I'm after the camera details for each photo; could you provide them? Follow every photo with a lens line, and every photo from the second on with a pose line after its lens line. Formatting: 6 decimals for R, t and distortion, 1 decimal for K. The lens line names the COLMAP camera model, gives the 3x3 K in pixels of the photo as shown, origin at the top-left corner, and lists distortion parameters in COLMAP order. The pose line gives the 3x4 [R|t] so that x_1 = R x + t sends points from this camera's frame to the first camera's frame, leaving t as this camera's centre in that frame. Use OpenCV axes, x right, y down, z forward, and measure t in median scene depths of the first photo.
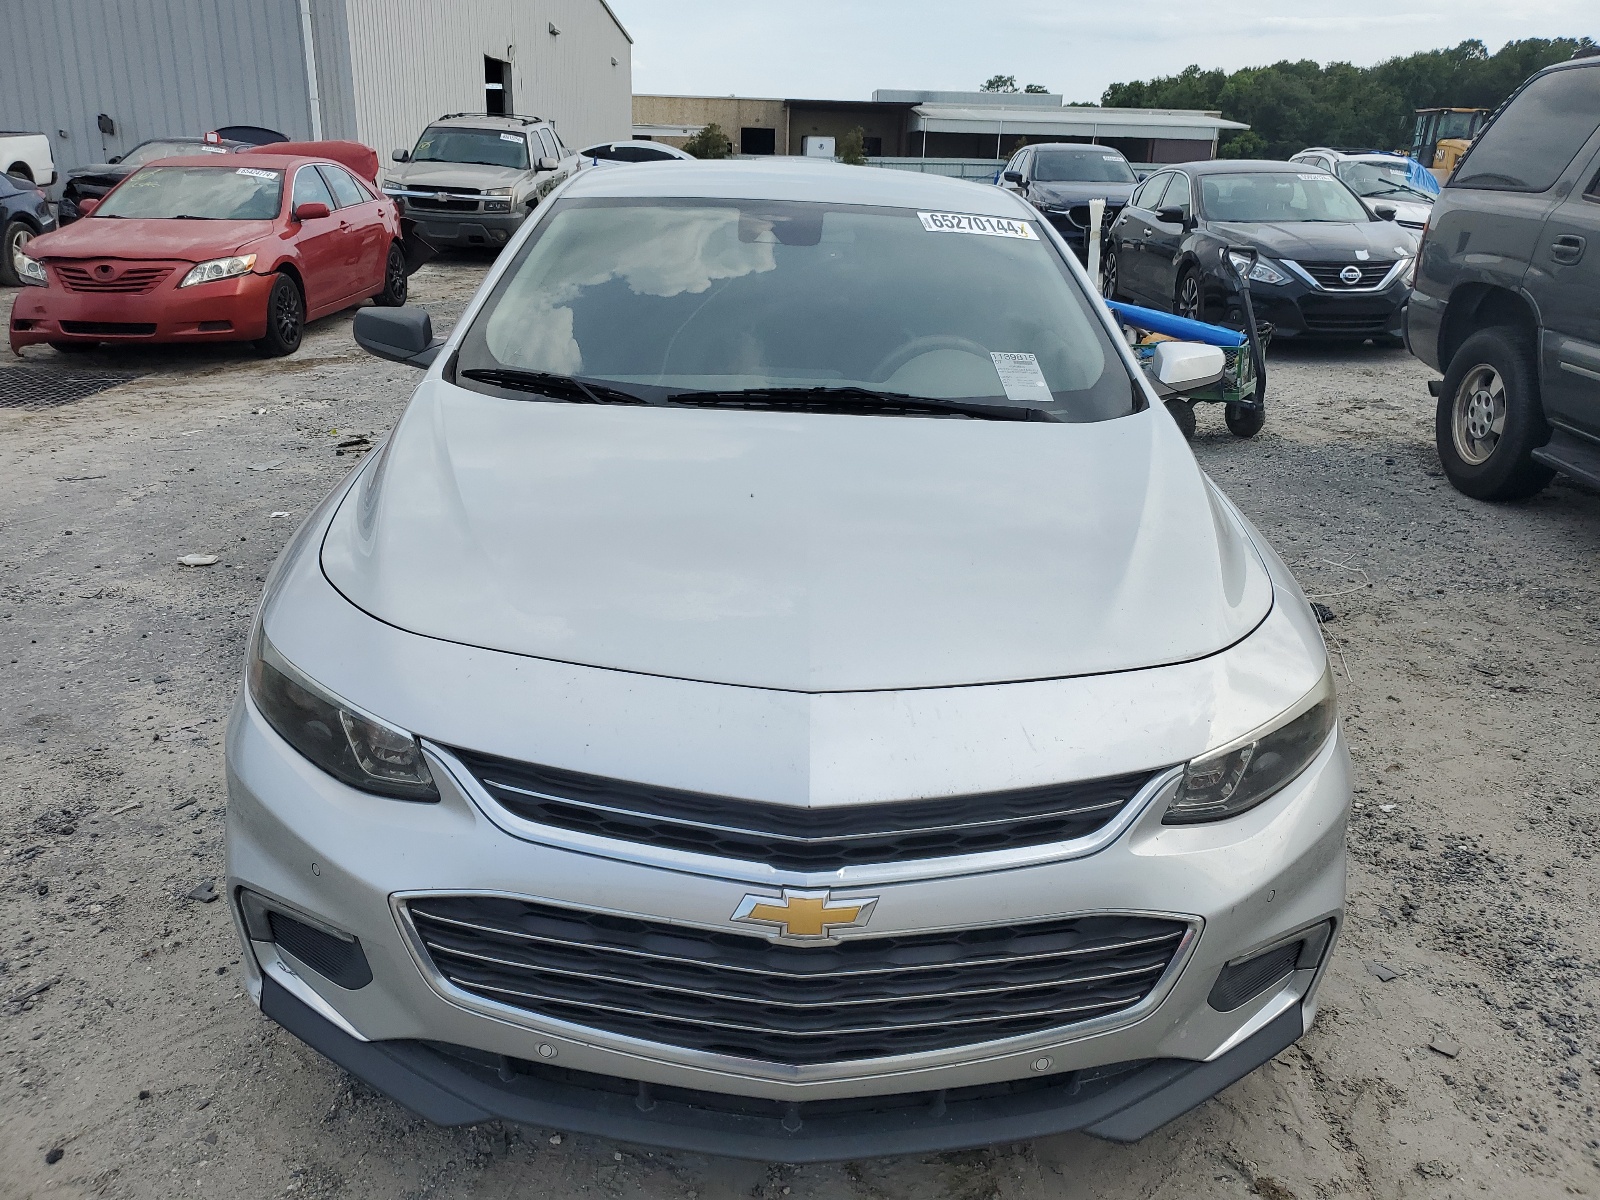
lens RADIAL K [[1211.2, 0, 792.0], [0, 1211.2, 624.6], [0, 0, 1]] dist [0.007399, 0.002982]
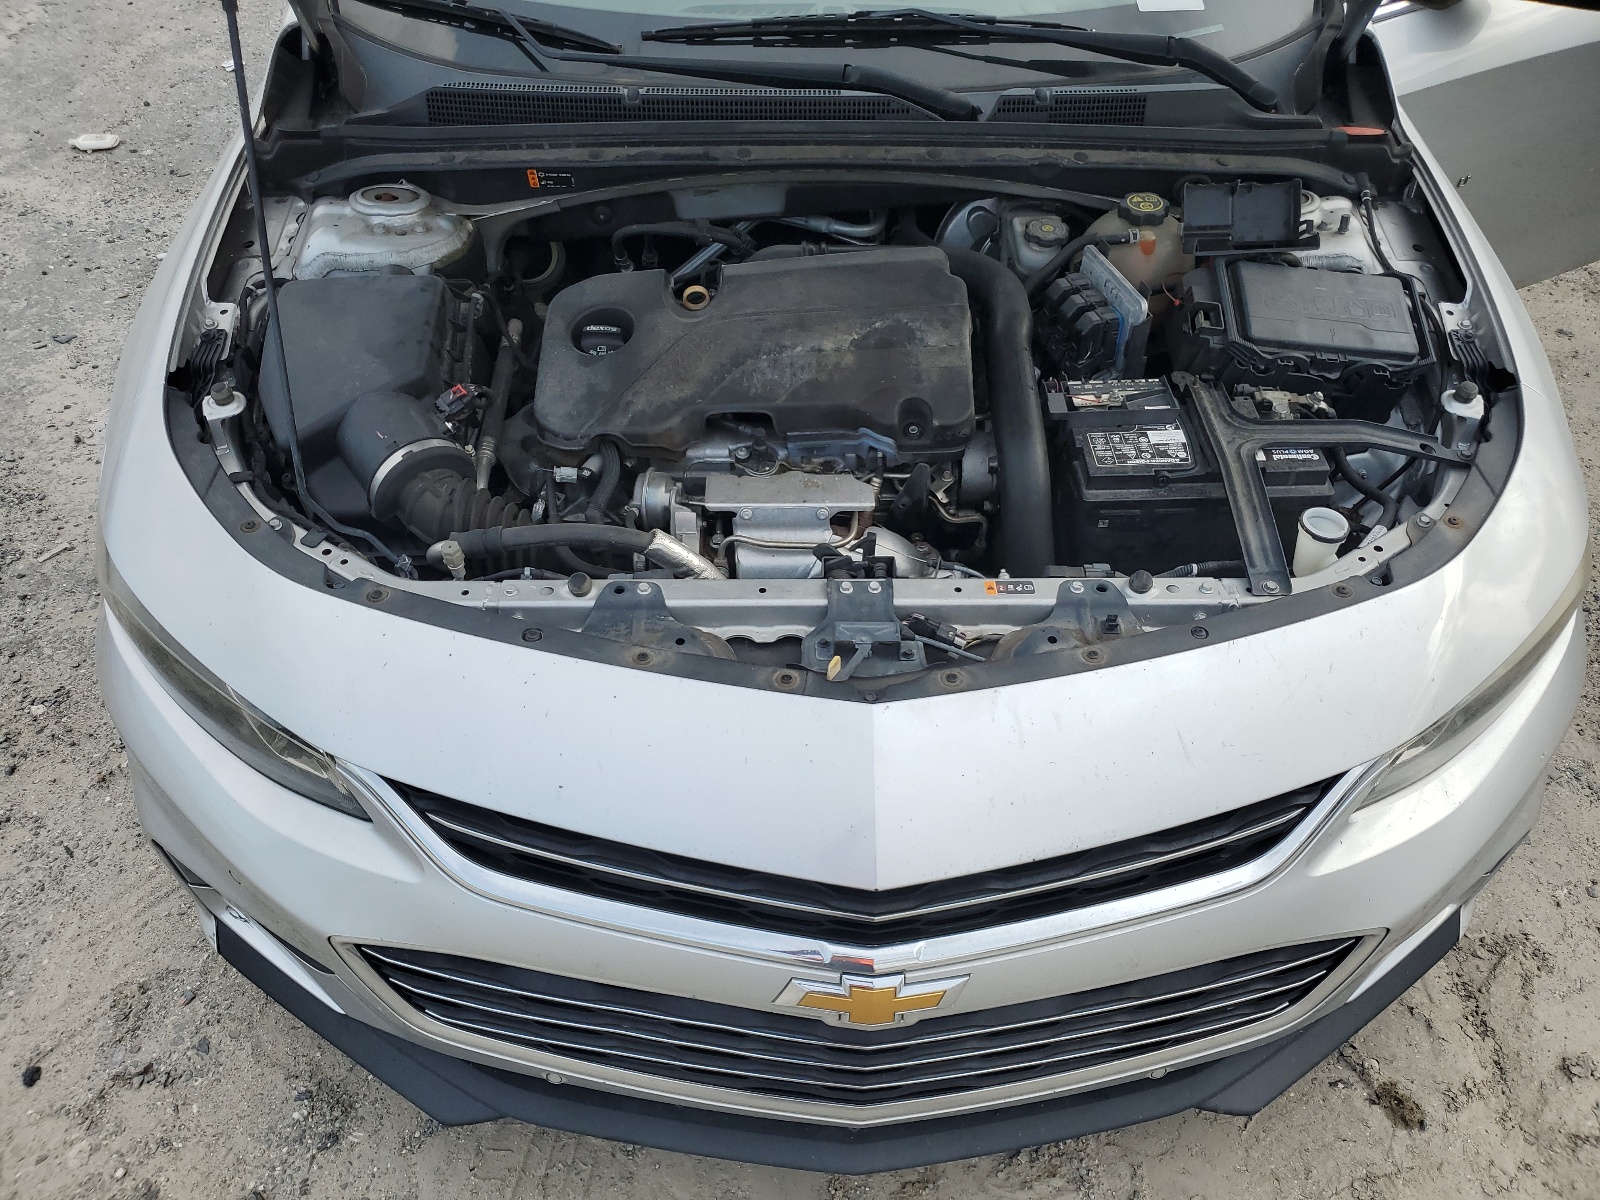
lens RADIAL K [[1203.5, 0, 800.0], [0, 1203.5, 600.0], [0, 0, 1]] dist [0.020608, -0.000057]
pose [[0.999431, -0.025632, -0.021903, -0.008178], [0.032361, 0.911565, 0.409880, -0.213022], [0.009460, -0.410356, 0.911876, 0.297783]]
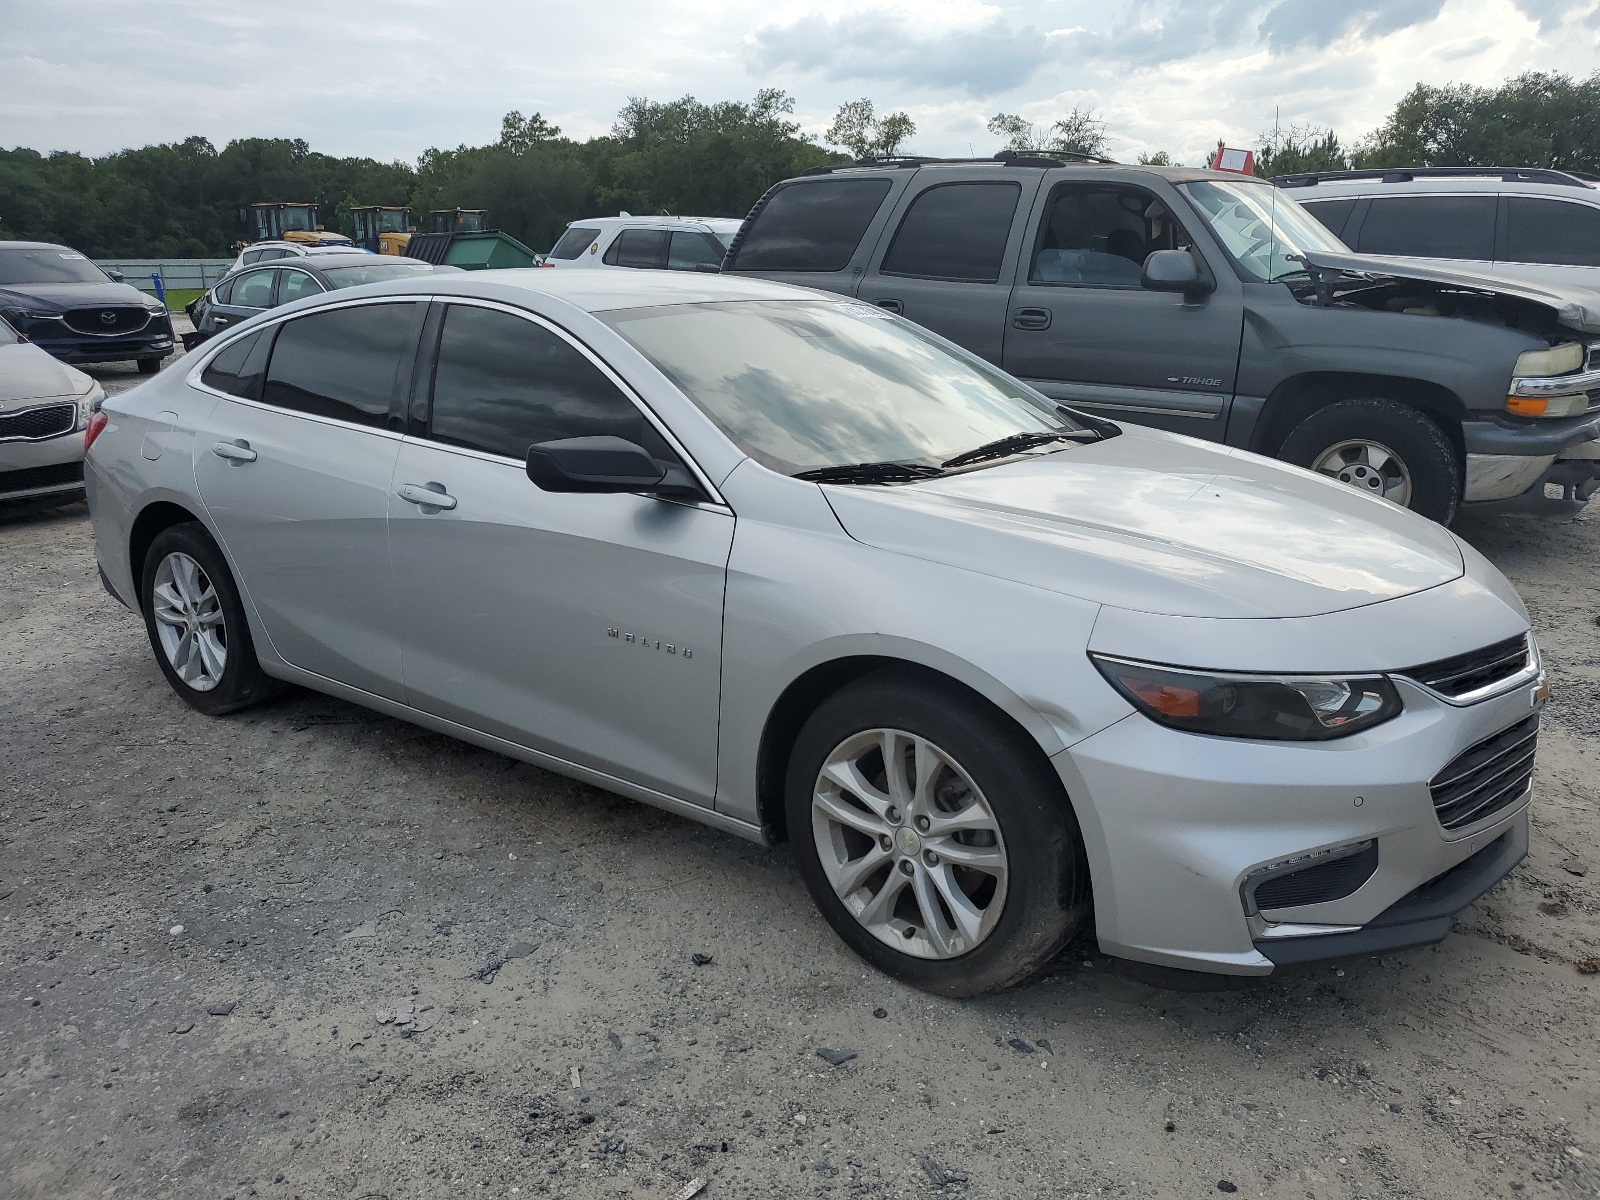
lens RADIAL K [[1257.0, 0, 778.2], [0, 1257.0, 602.0], [0, 0, 1]] dist [0.023473, 0.006388]
pose [[0.627180, -0.232360, 0.743407, -1.427453], [0.301119, 0.952585, 0.043699, -0.205923], [-0.718312, 0.196447, 0.667410, 0.391112]]
